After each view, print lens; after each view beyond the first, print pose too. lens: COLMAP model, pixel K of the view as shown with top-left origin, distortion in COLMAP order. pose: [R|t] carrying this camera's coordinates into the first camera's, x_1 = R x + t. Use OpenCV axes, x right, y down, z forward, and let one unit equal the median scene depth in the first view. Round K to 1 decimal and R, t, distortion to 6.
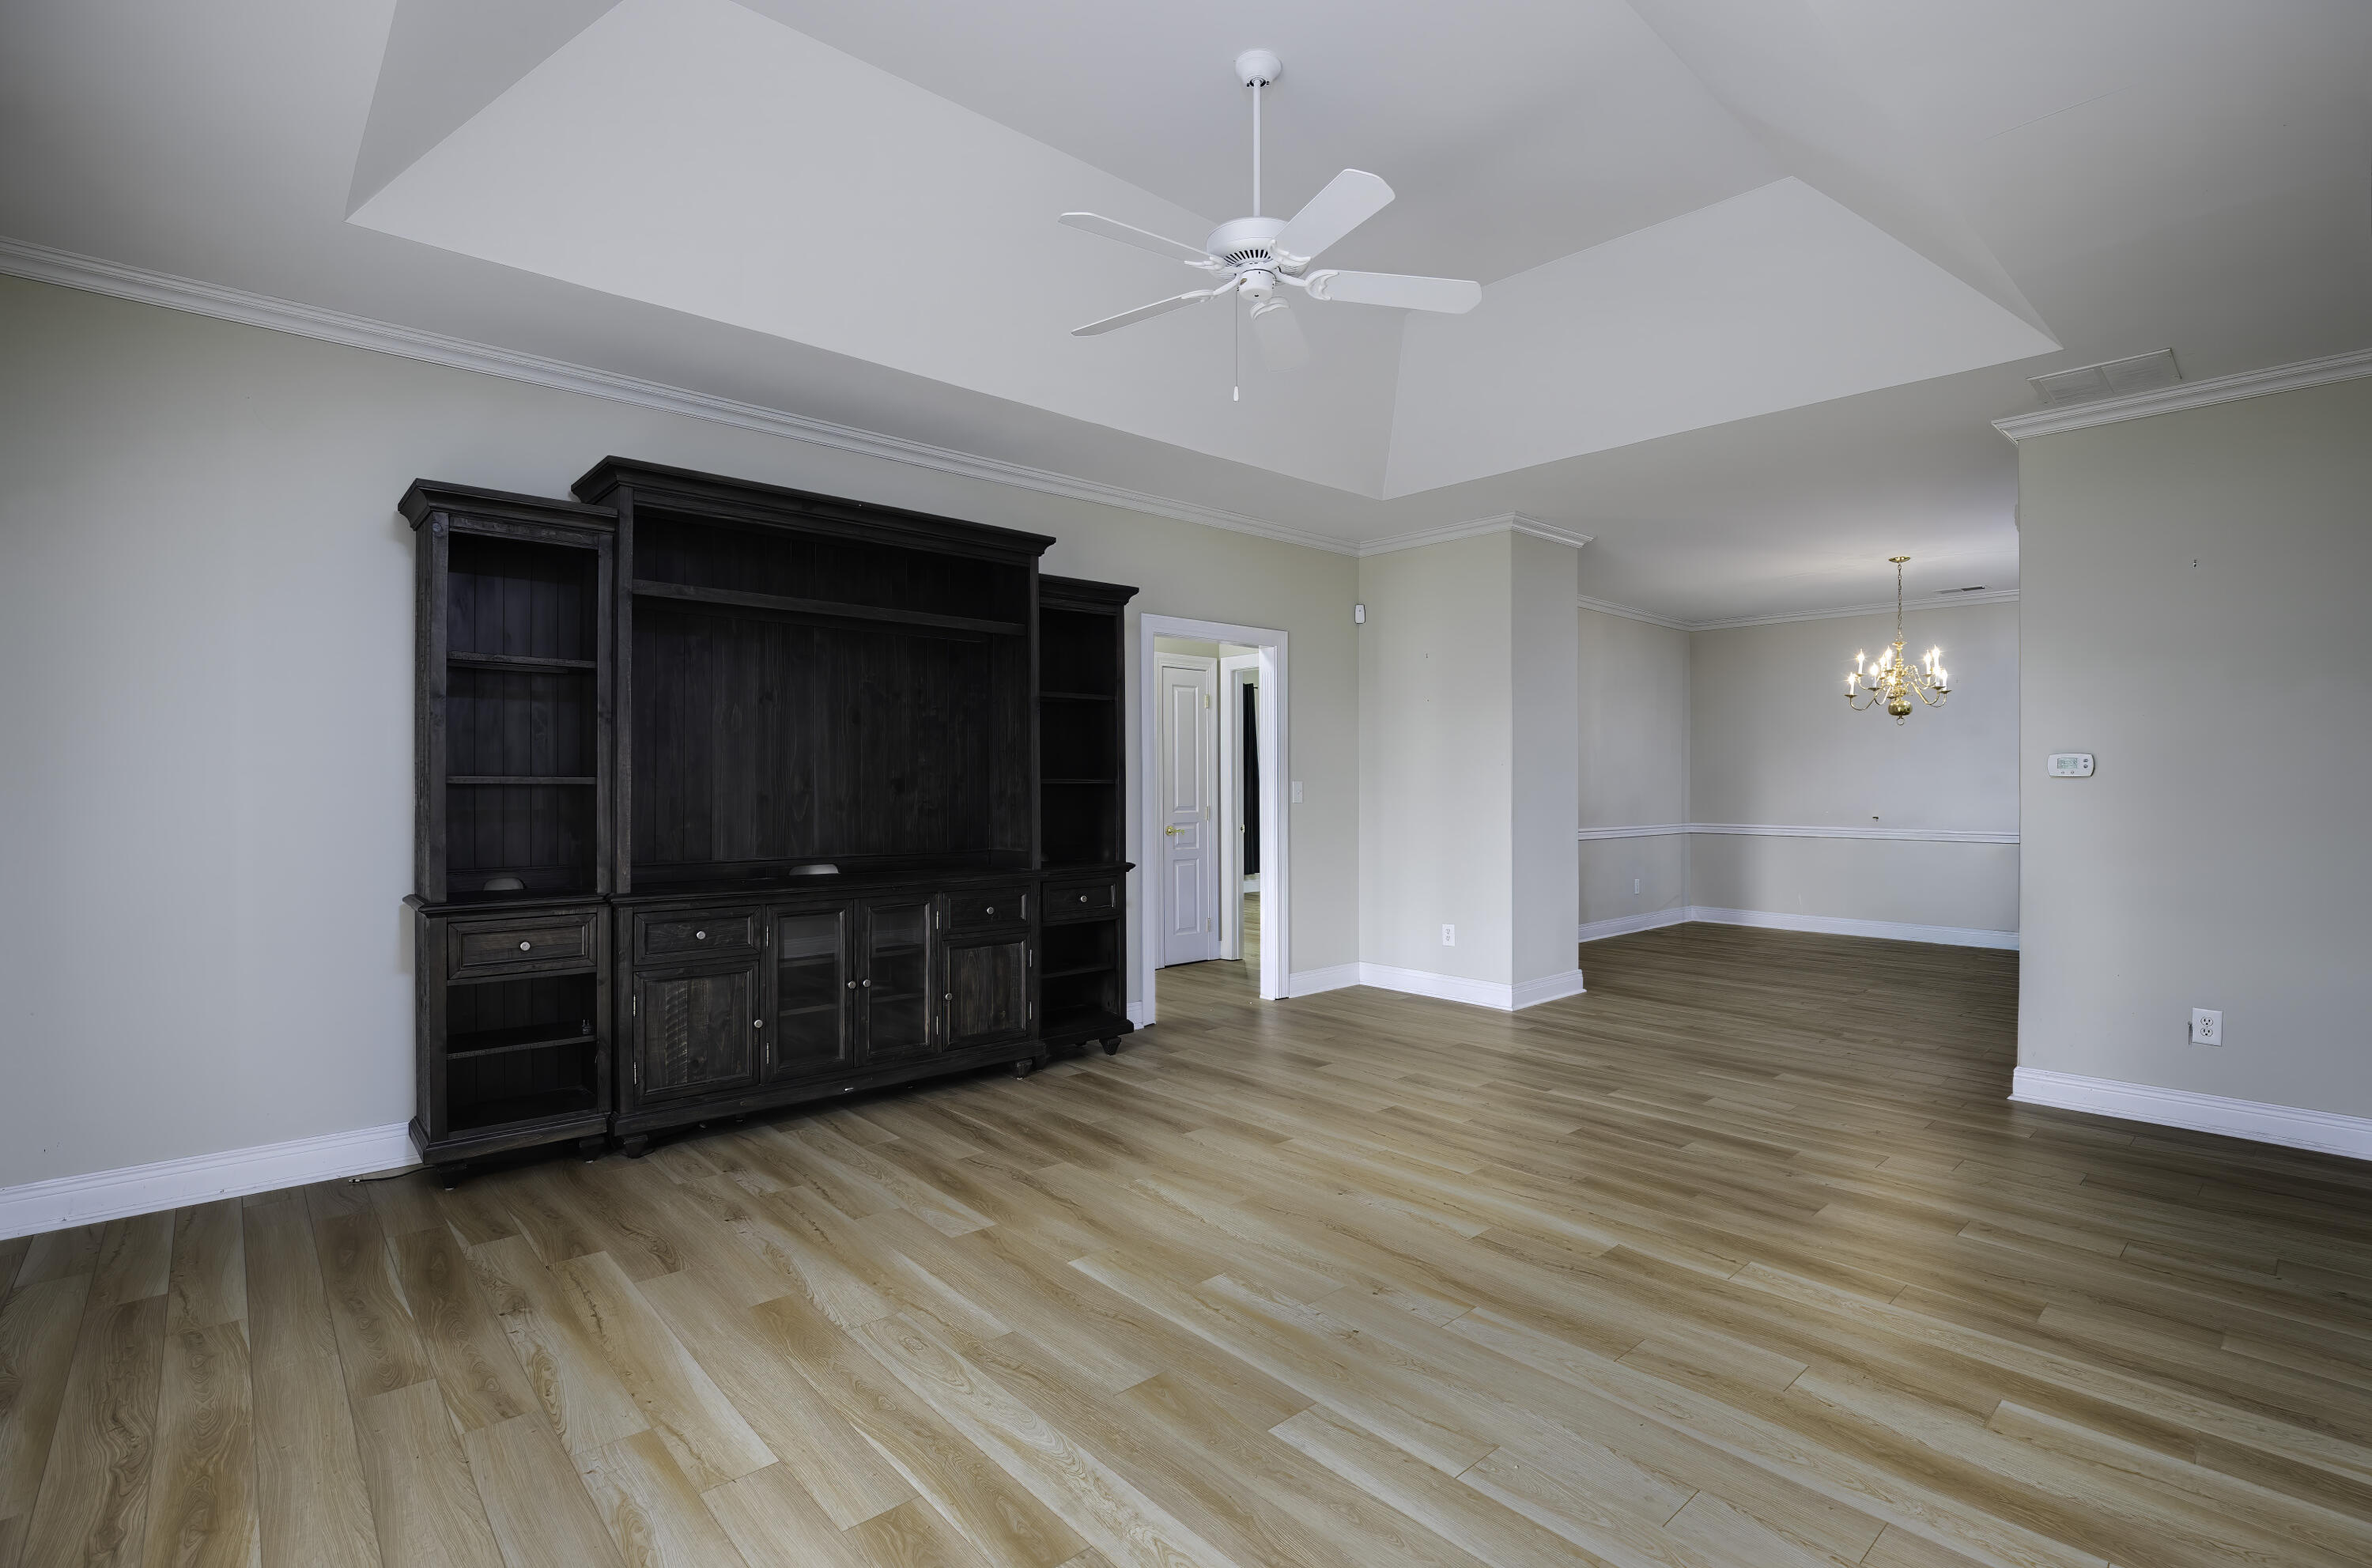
lens RADIAL K [[1093.3, 0, 1188.6], [0, 1093.3, 783.8], [0, 0, 1]] dist [-0.020395, -0.000112]
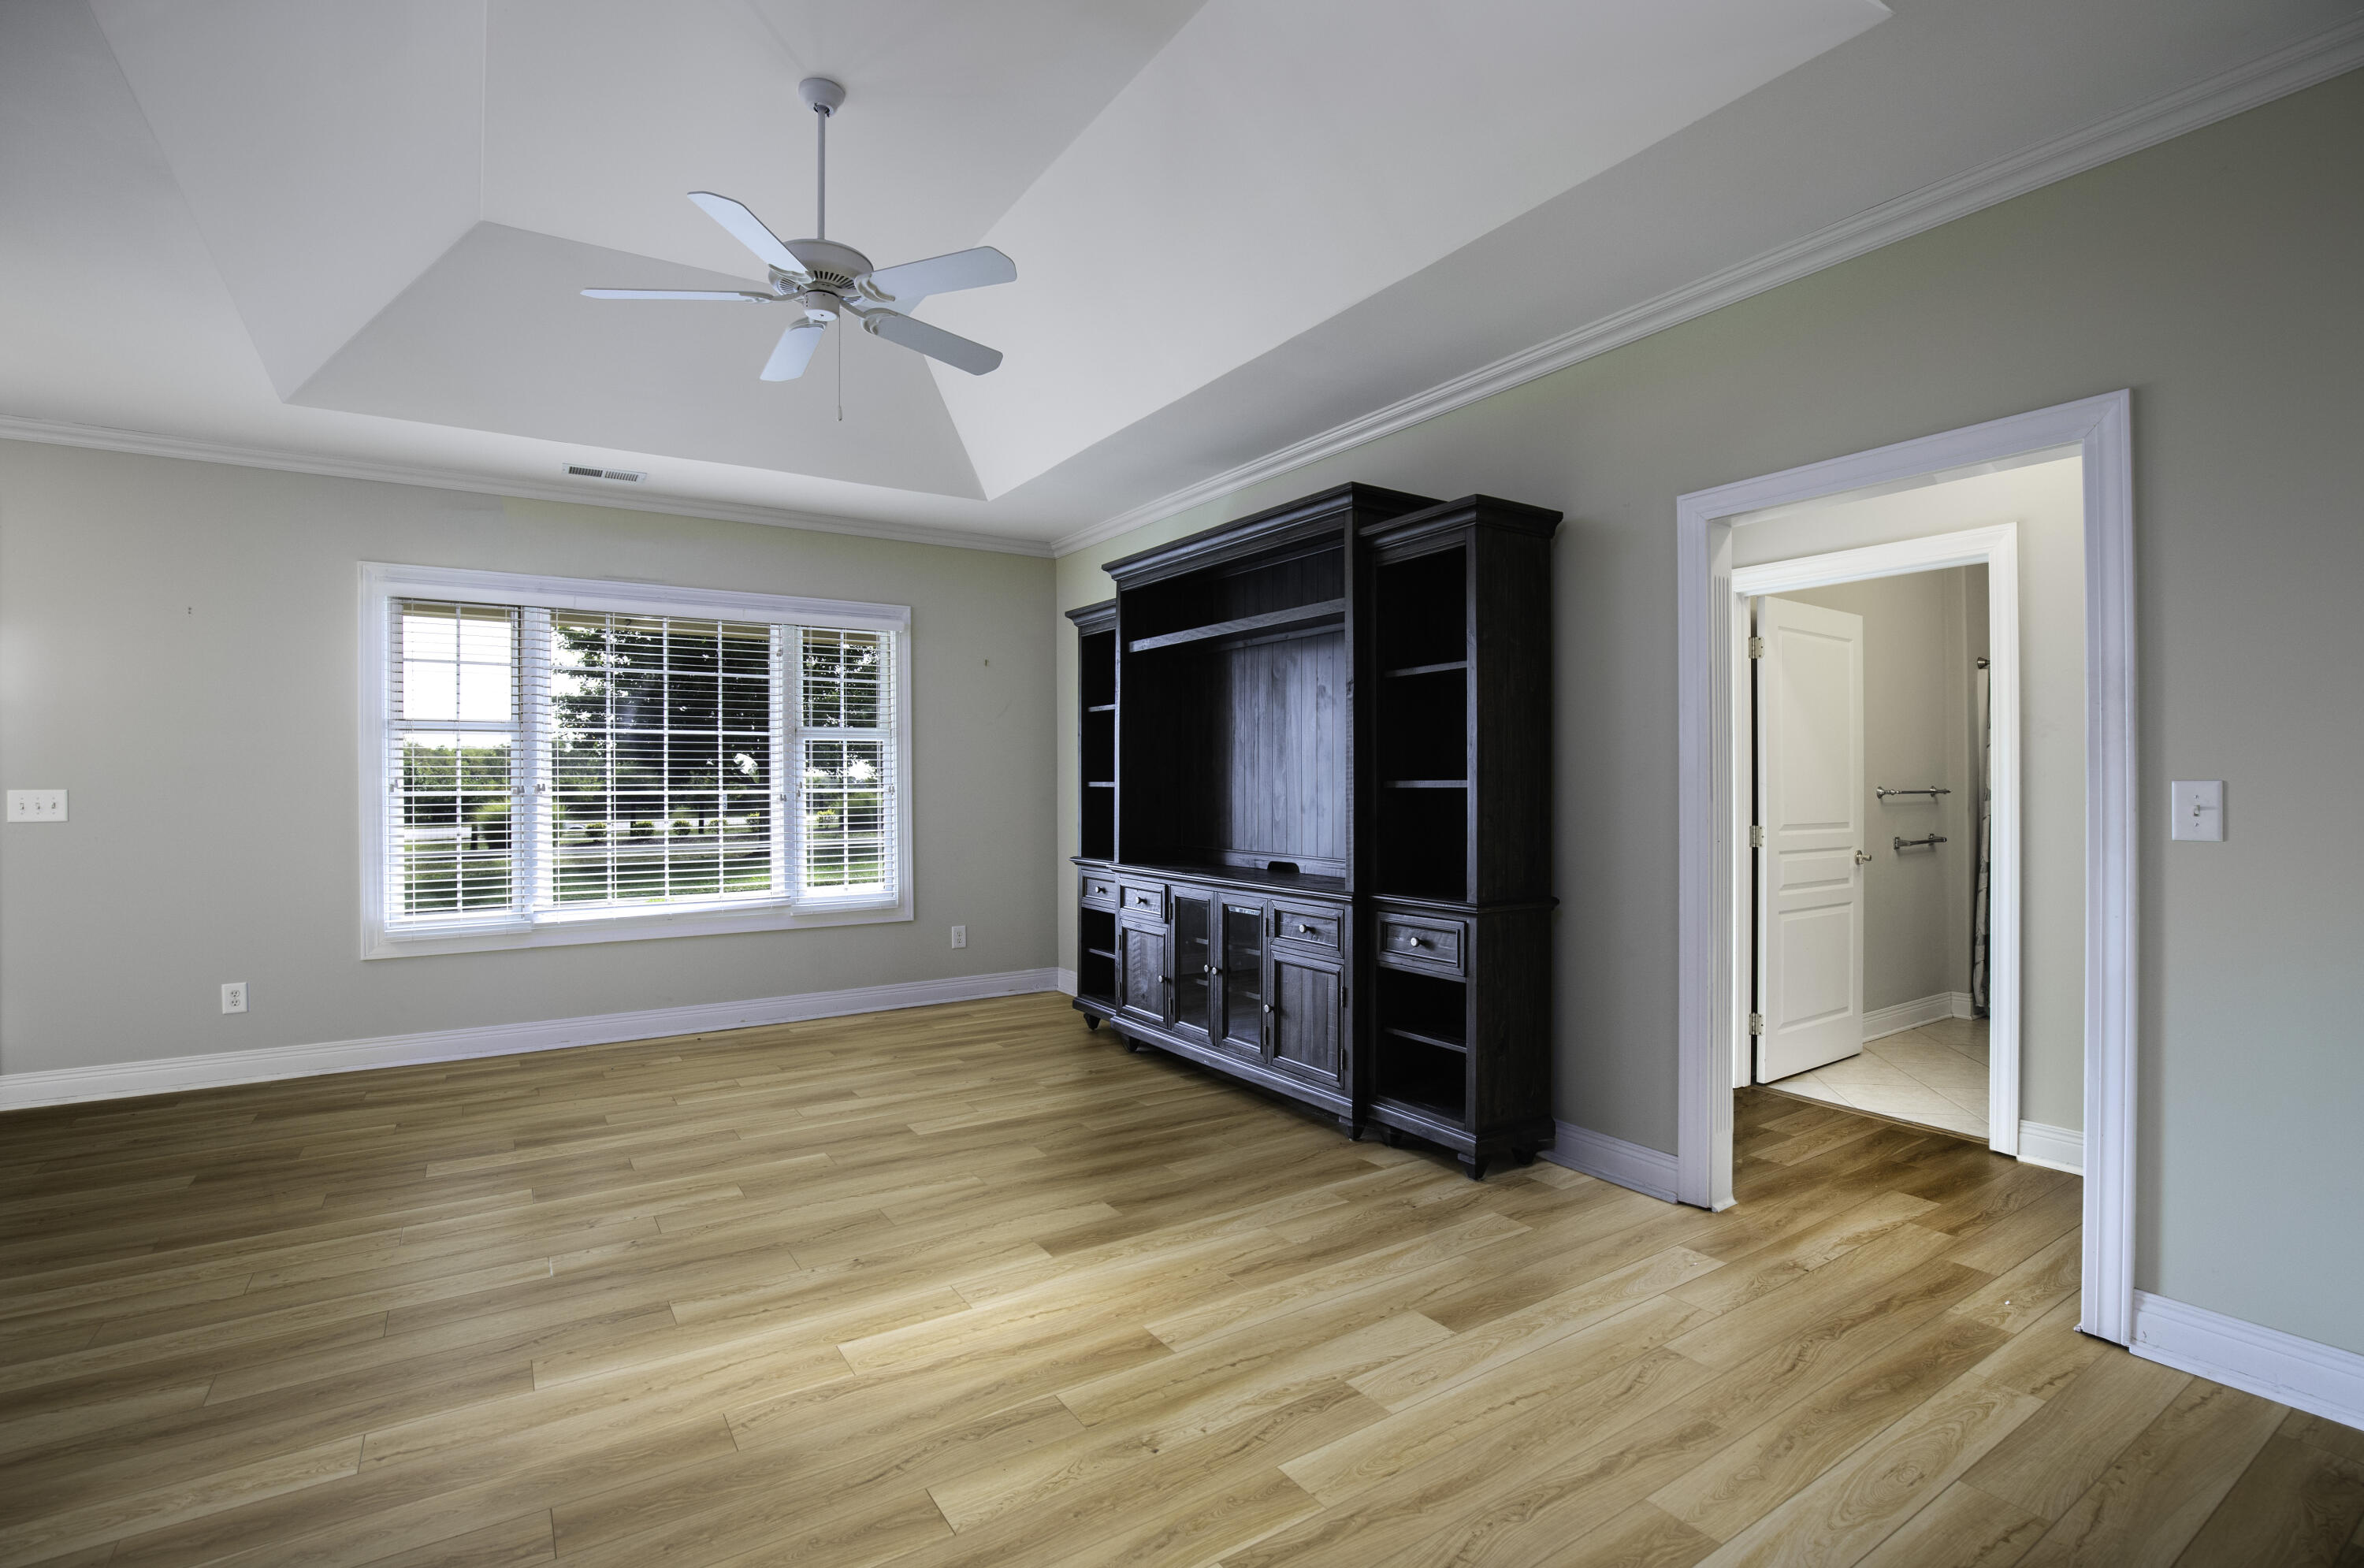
lens RADIAL K [[1089.6, 0, 1186.3], [0, 1089.6, 784.3], [0, 0, 1]] dist [-0.020395, -0.000112]
pose [[-0.138239, 0.004893, -0.990387, 0.908840], [0.001282, 0.999988, 0.004761, -0.007657], [0.990398, -0.000611, -0.138244, 1.309913]]
